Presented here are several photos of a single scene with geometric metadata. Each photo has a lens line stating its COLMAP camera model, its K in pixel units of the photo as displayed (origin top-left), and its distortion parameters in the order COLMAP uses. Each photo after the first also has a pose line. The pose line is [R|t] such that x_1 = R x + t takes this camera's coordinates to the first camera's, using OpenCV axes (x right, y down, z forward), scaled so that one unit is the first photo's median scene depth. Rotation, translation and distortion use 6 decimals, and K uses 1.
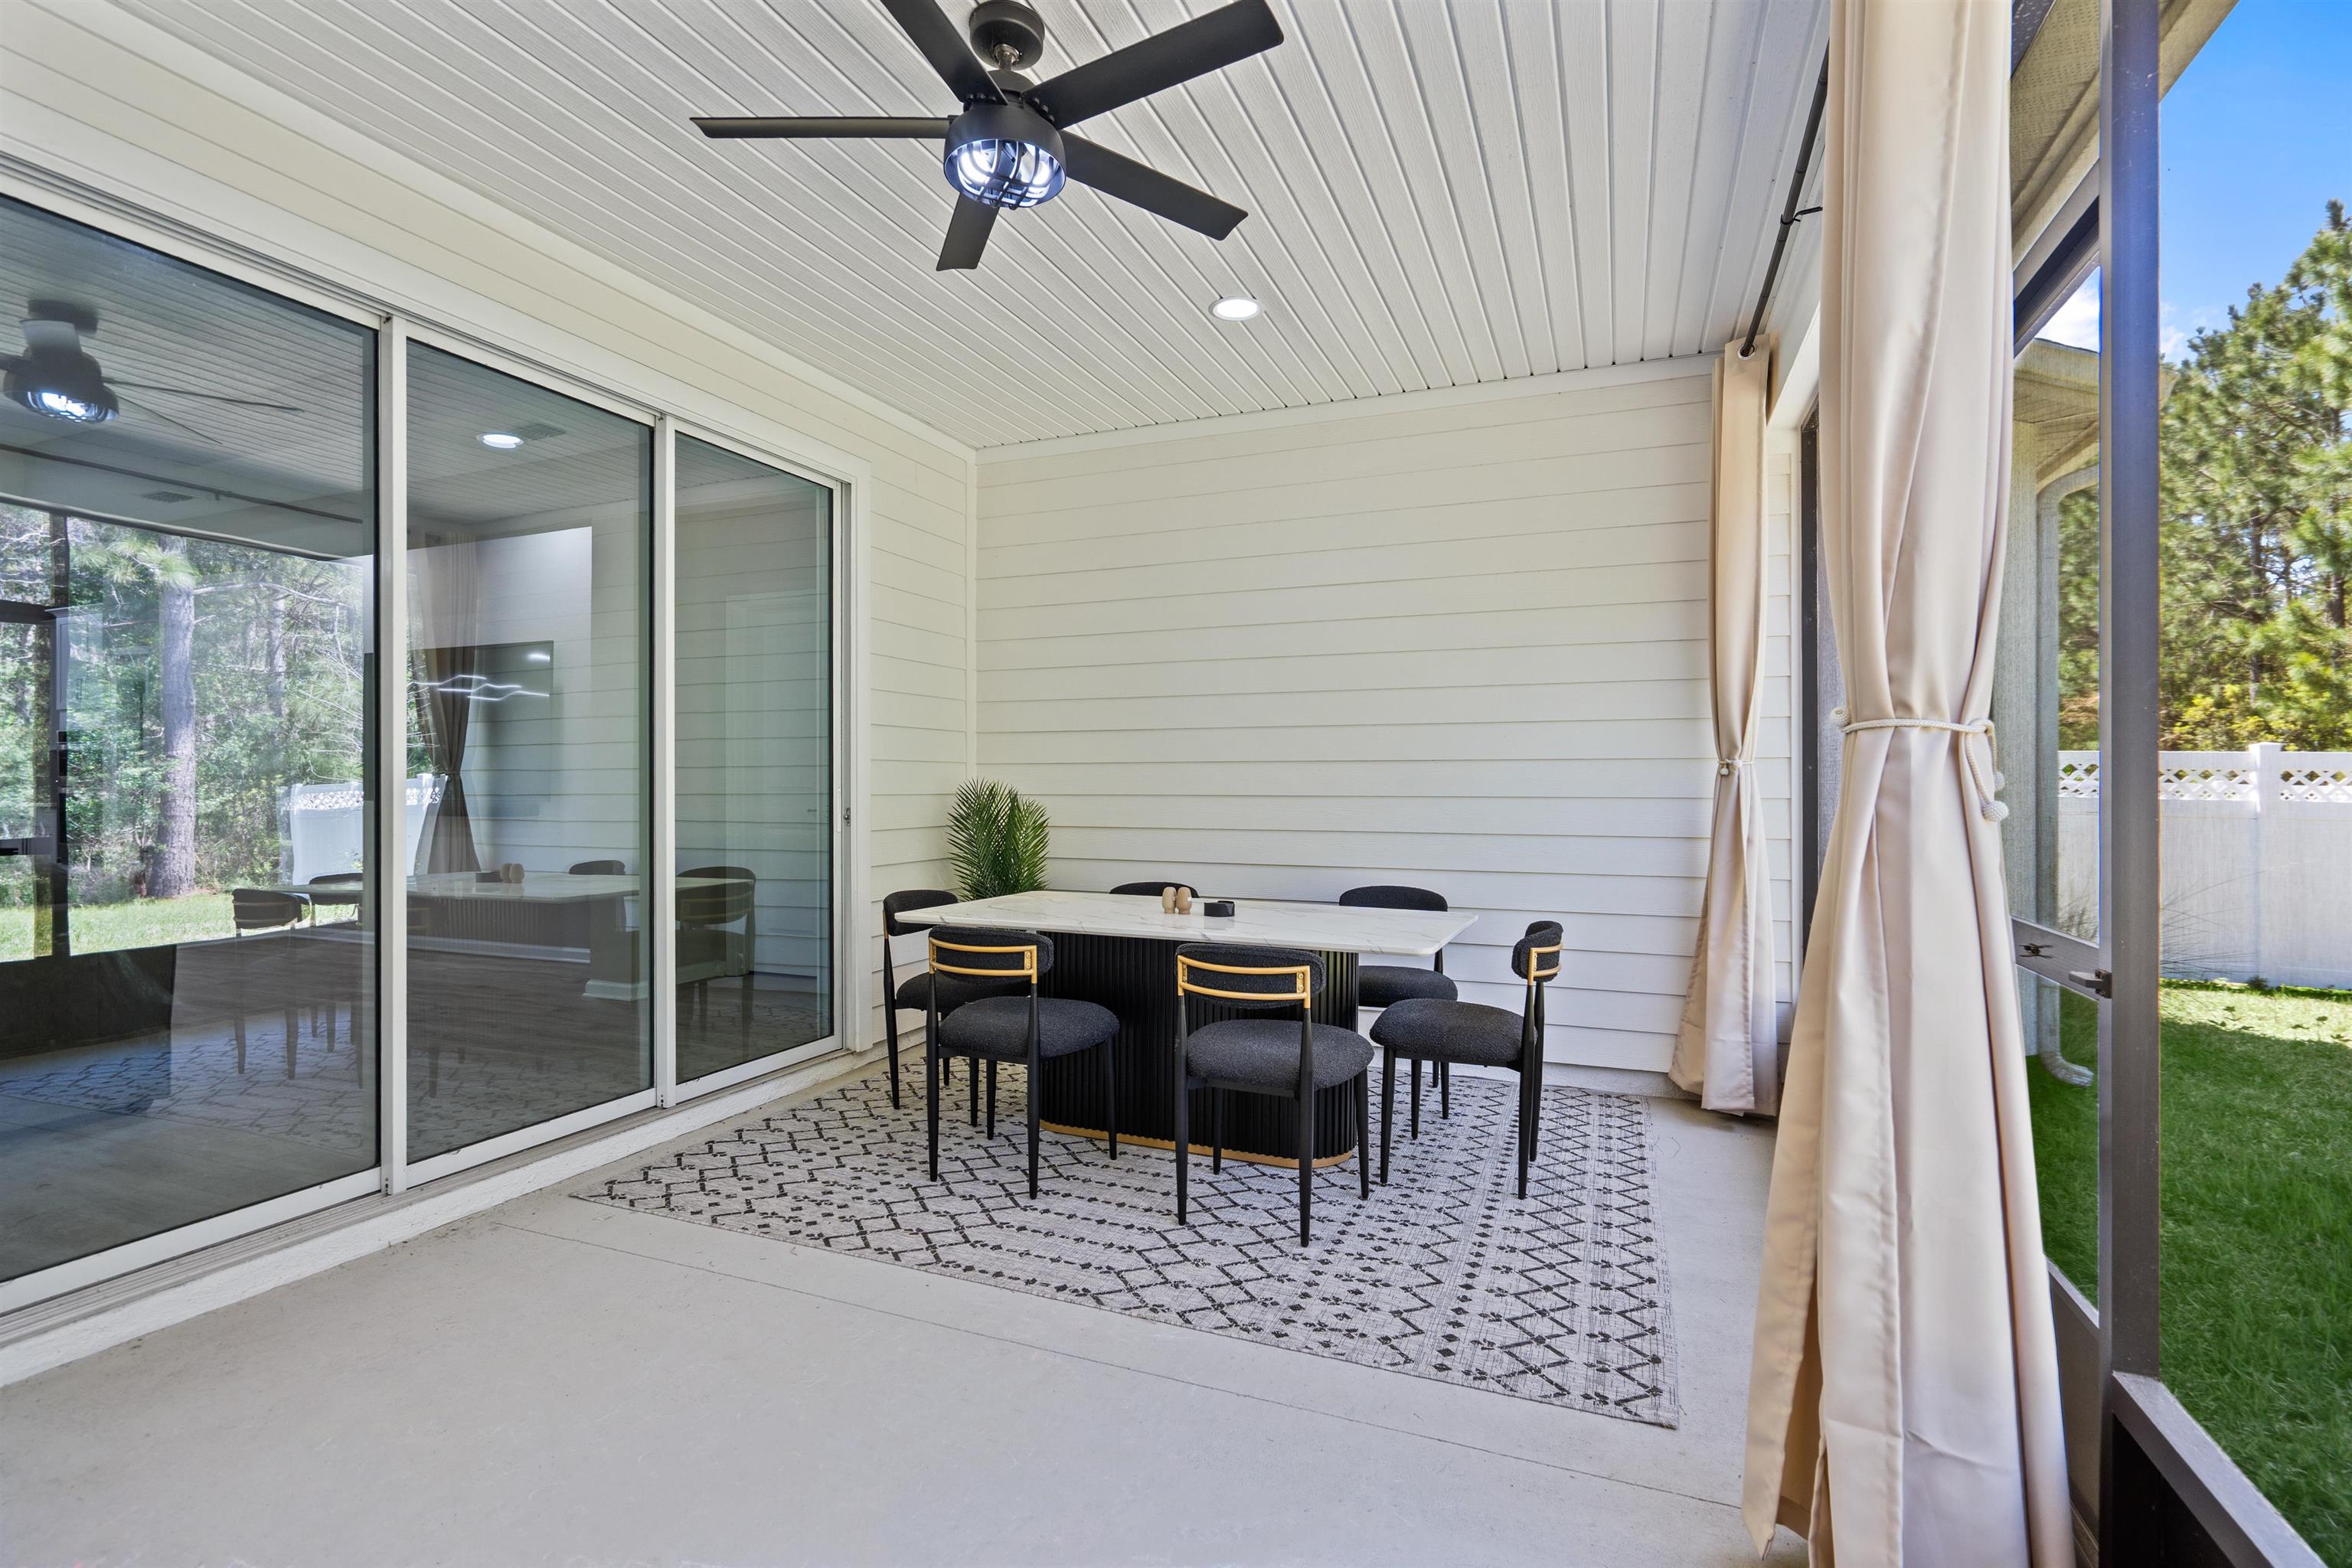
lens RADIAL K [[1077.4, 0, 1172.7], [0, 1077.4, 781.1], [0, 0, 1]] dist [-0.002041, 0.002108]
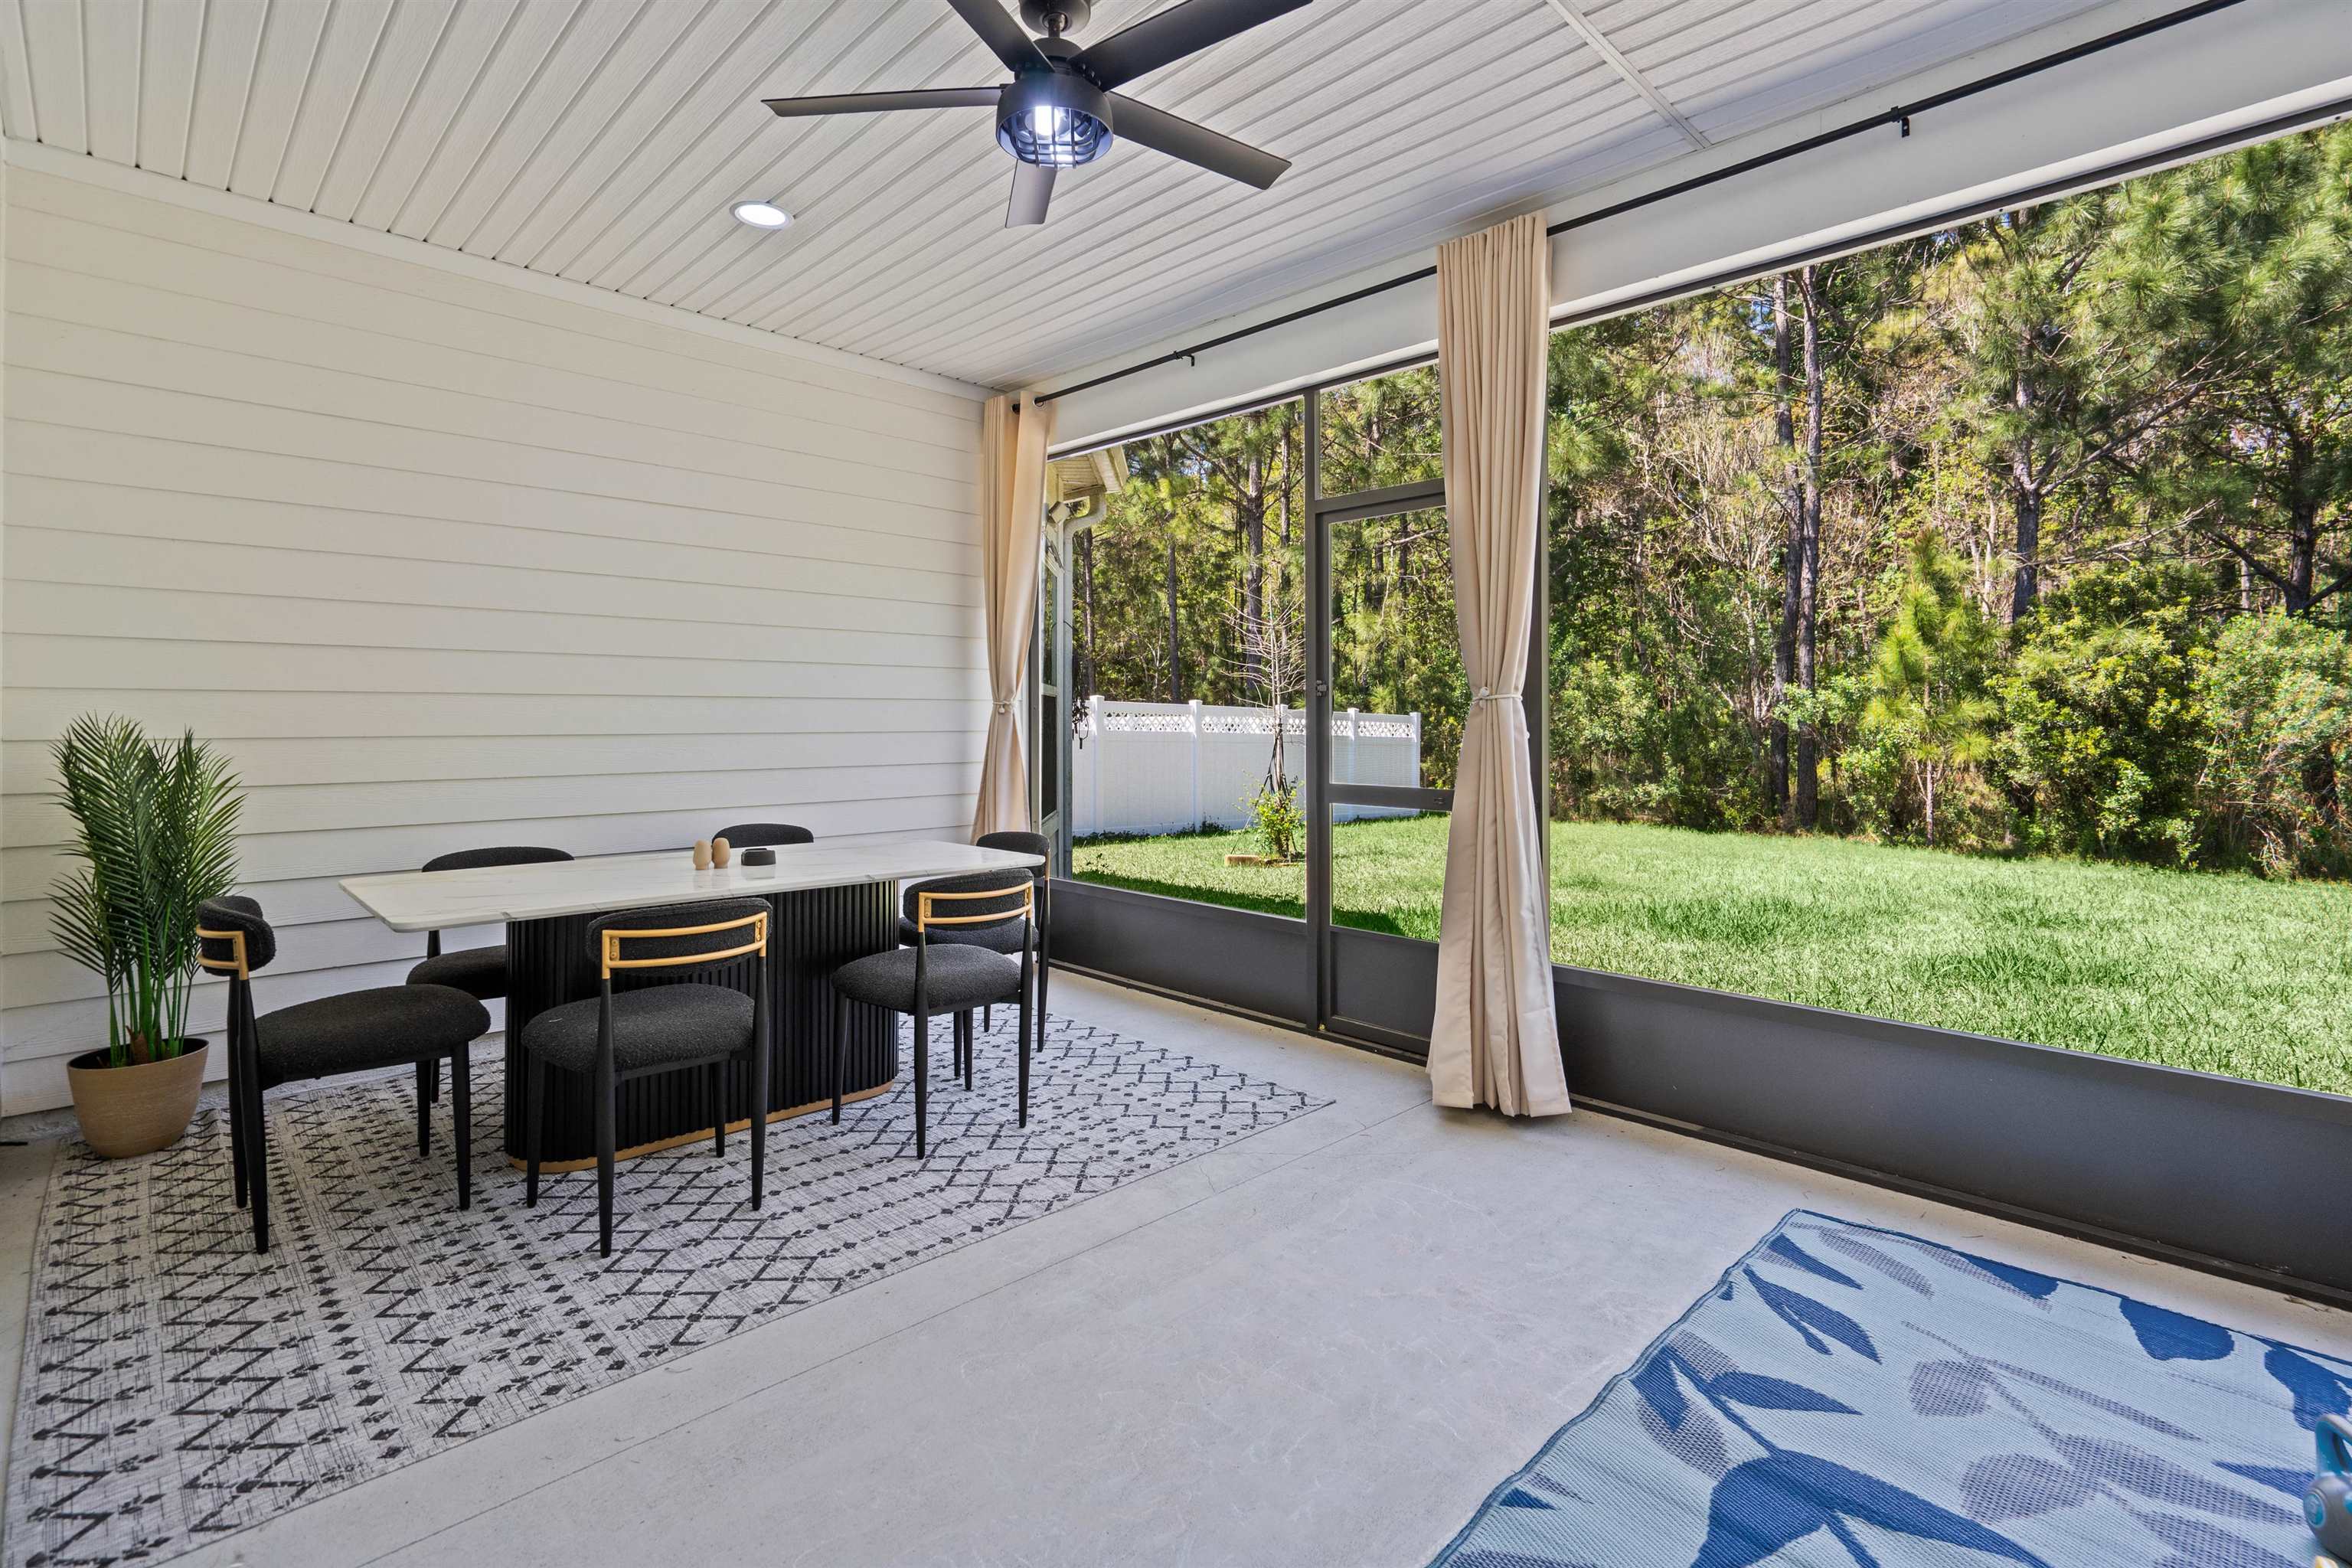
lens RADIAL K [[1077.4, 0, 1149.0], [0, 1077.4, 726.6], [0, 0, 1]] dist [-0.002041, 0.002108]
pose [[0.401359, 0.004033, 0.915912, -0.814479], [-0.000383, 0.999991, -0.004235, 0.013802], [-0.915921, 0.001349, 0.401357, 0.398334]]
